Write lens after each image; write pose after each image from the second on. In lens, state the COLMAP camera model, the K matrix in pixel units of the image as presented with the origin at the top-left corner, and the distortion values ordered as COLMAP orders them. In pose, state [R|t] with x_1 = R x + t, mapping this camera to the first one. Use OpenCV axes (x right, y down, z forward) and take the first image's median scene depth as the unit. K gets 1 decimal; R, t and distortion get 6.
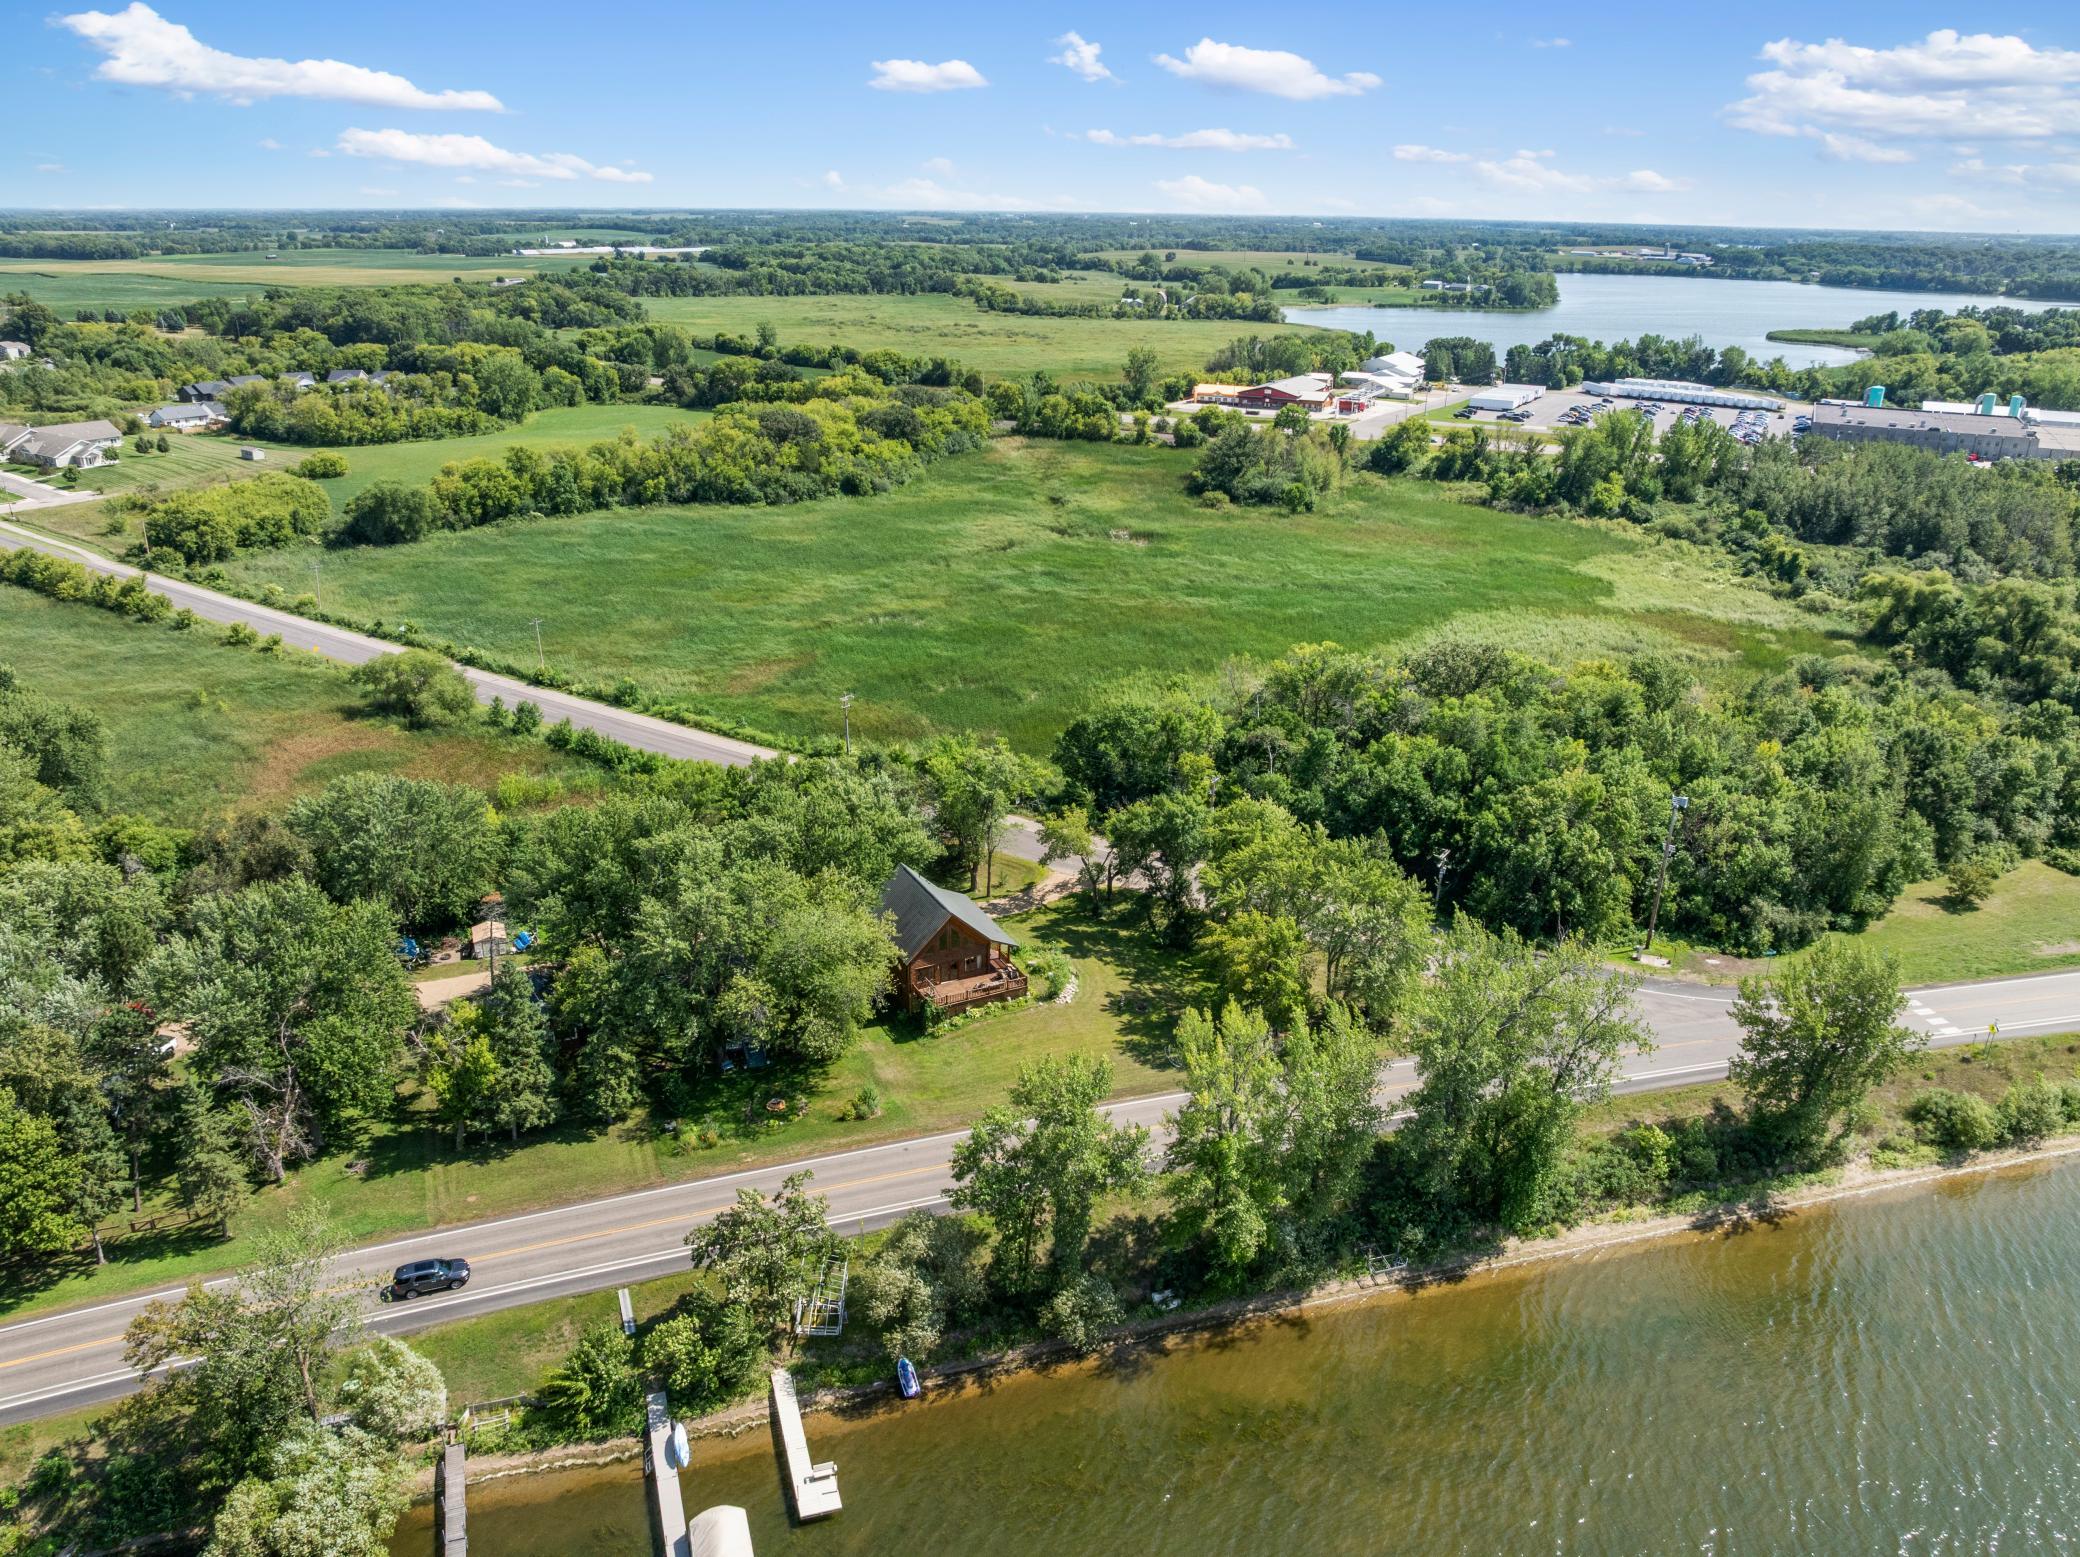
lens RADIAL K [[1459.4, 0, 1040.0], [0, 1459.4, 778.5], [0, 0, 1]] dist [-0.037511, -0.003827]
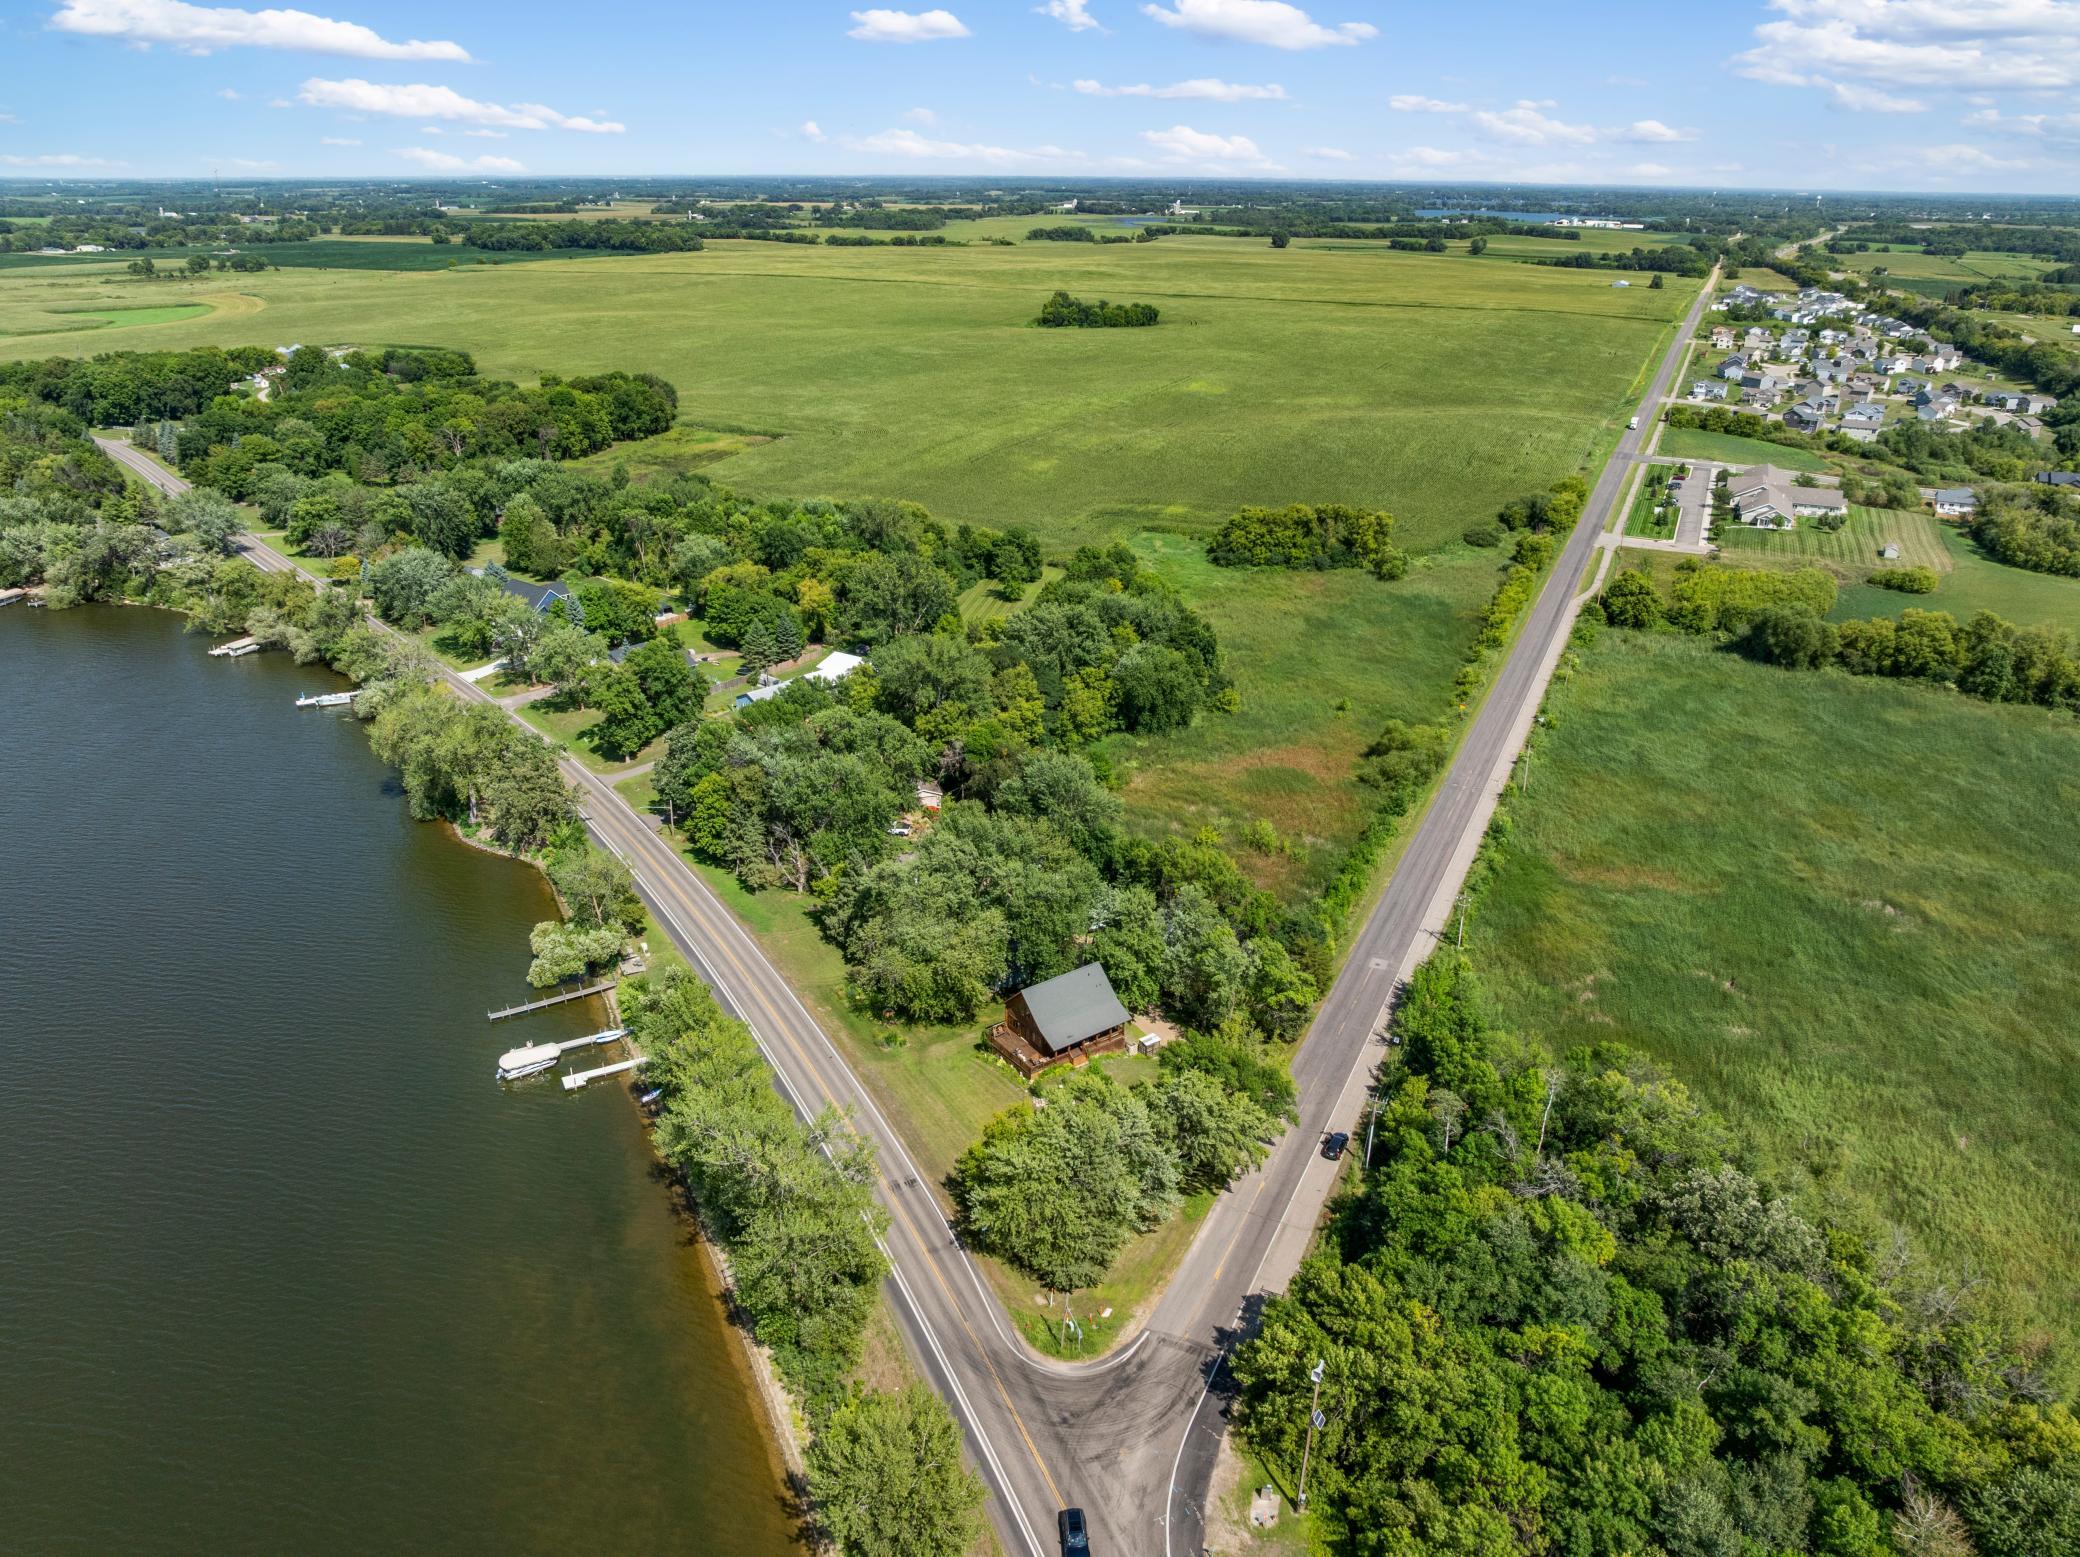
lens RADIAL K [[1468.7, 0, 1040.0], [0, 1468.7, 778.5], [0, 0, 1]] dist [-0.060634, 0.030723]
pose [[0.154426, 0.368322, -0.916783, 0.454475], [-0.363890, 0.883889, 0.293811, -0.198483], [0.918551, 0.288236, 0.270524, 0.243825]]
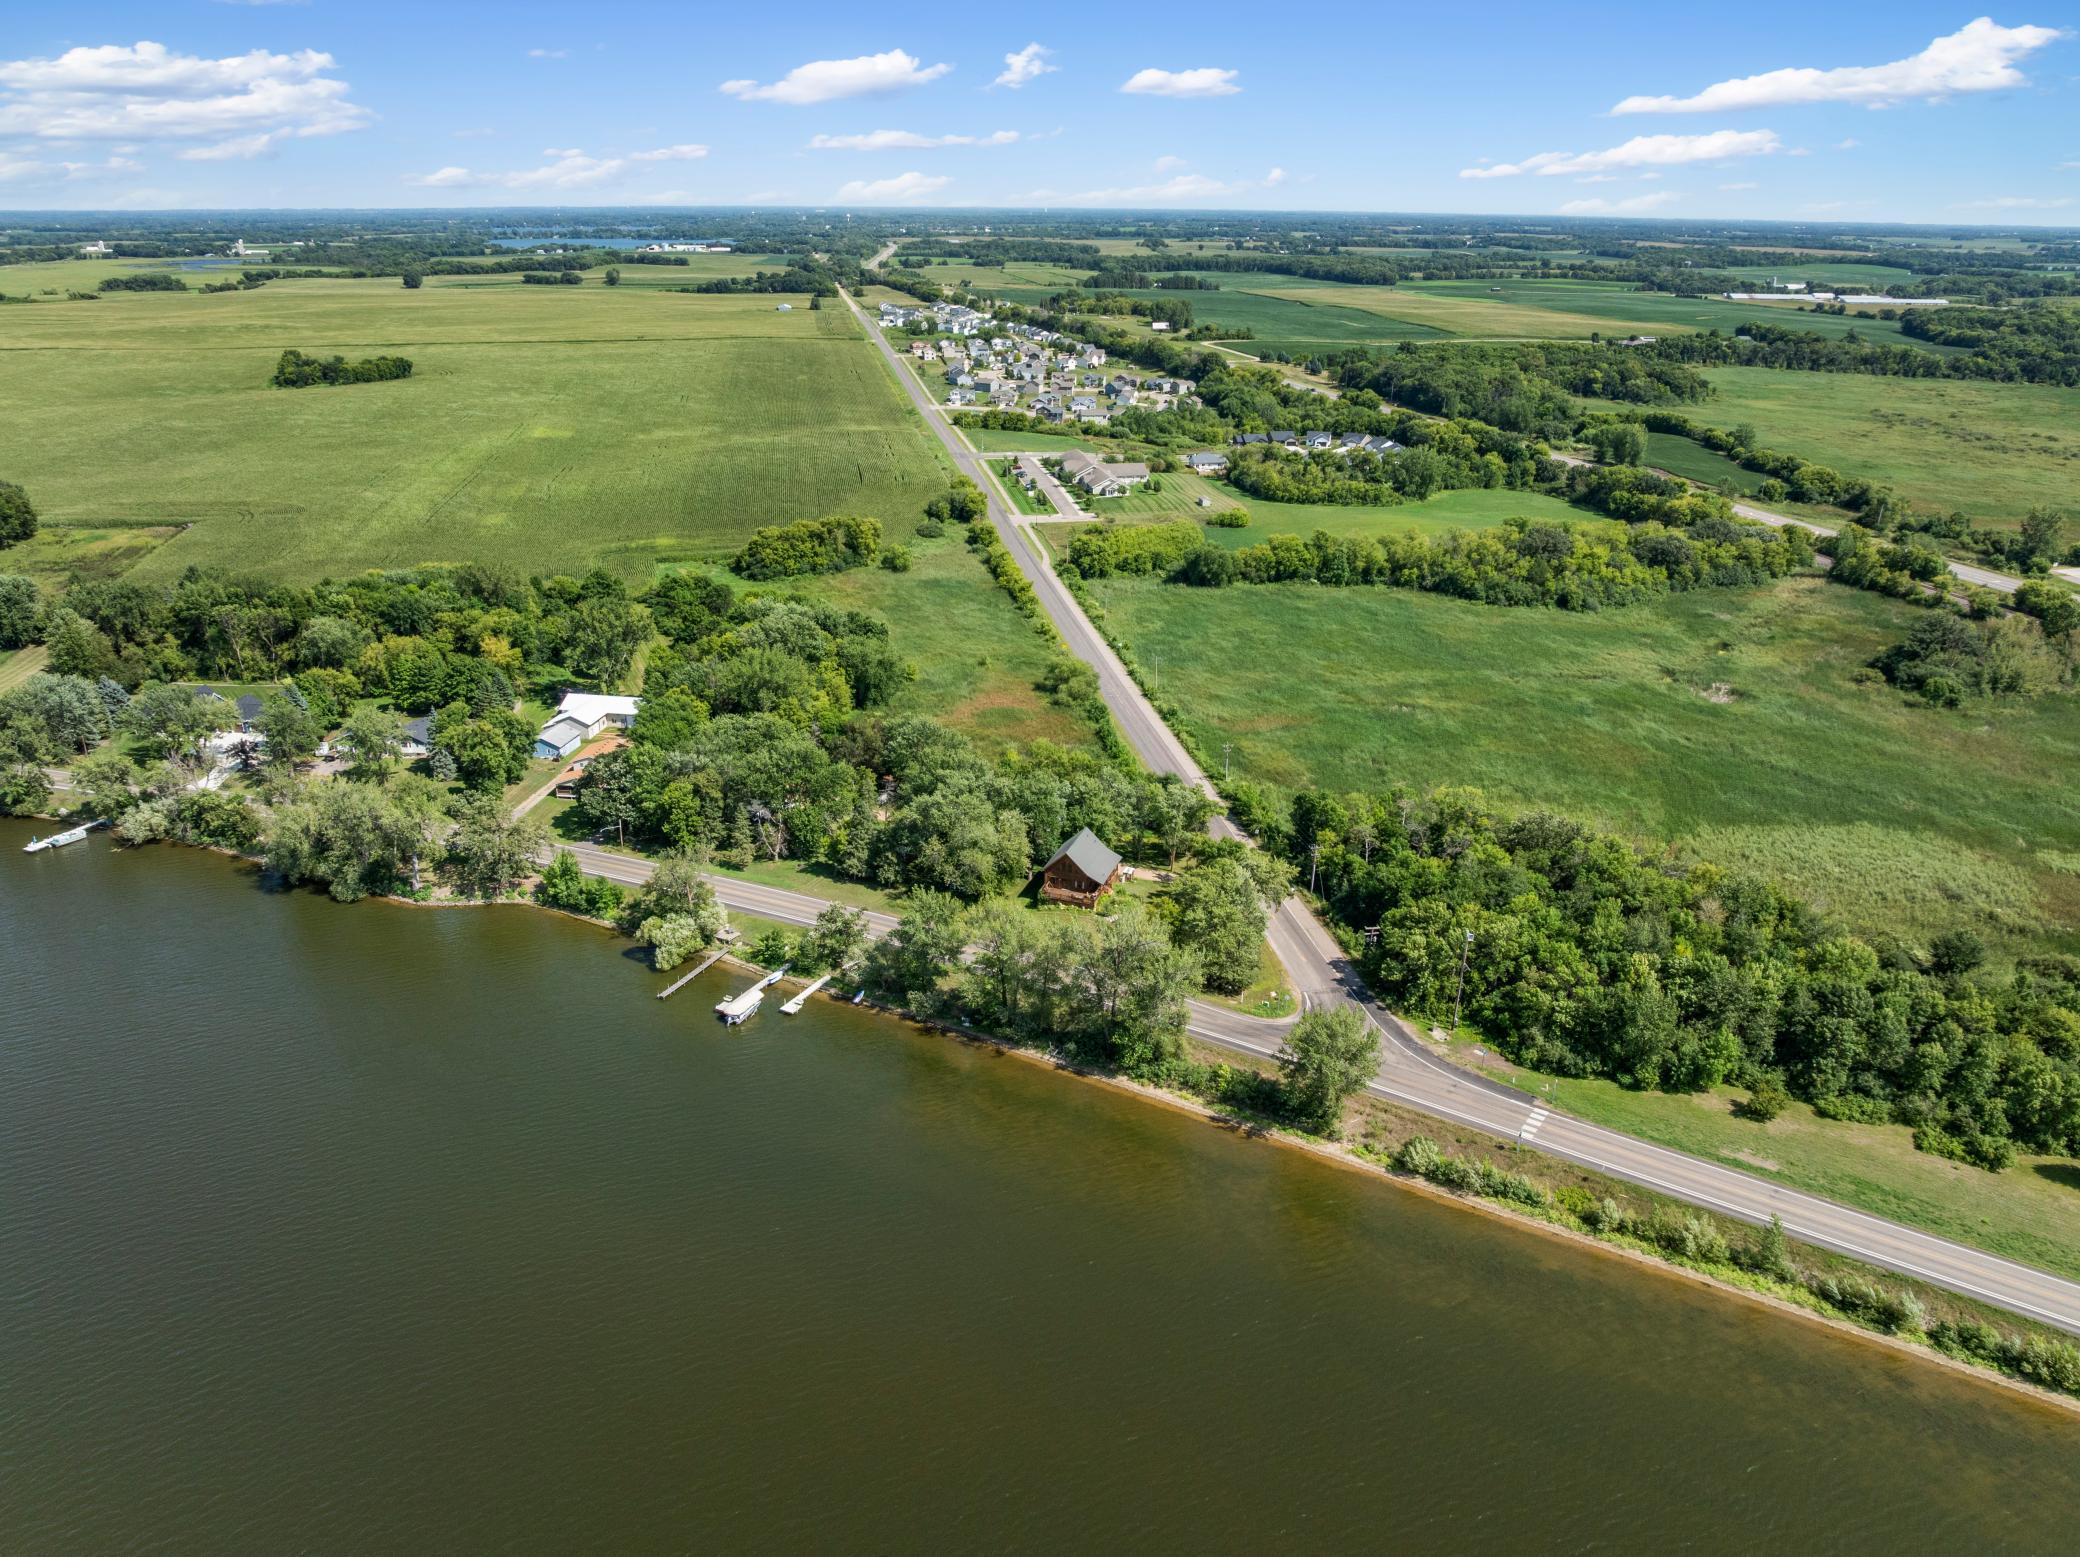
lens RADIAL K [[1442.0, 0, 1044.2], [0, 1442.0, 828.9], [0, 0, 1]] dist [-0.037441, -0.000114]
pose [[0.689828, 0.282473, -0.666593, 0.481657], [-0.262603, 0.955664, 0.133213, -0.075183], [0.674668, 0.083155, 0.733423, -0.169150]]
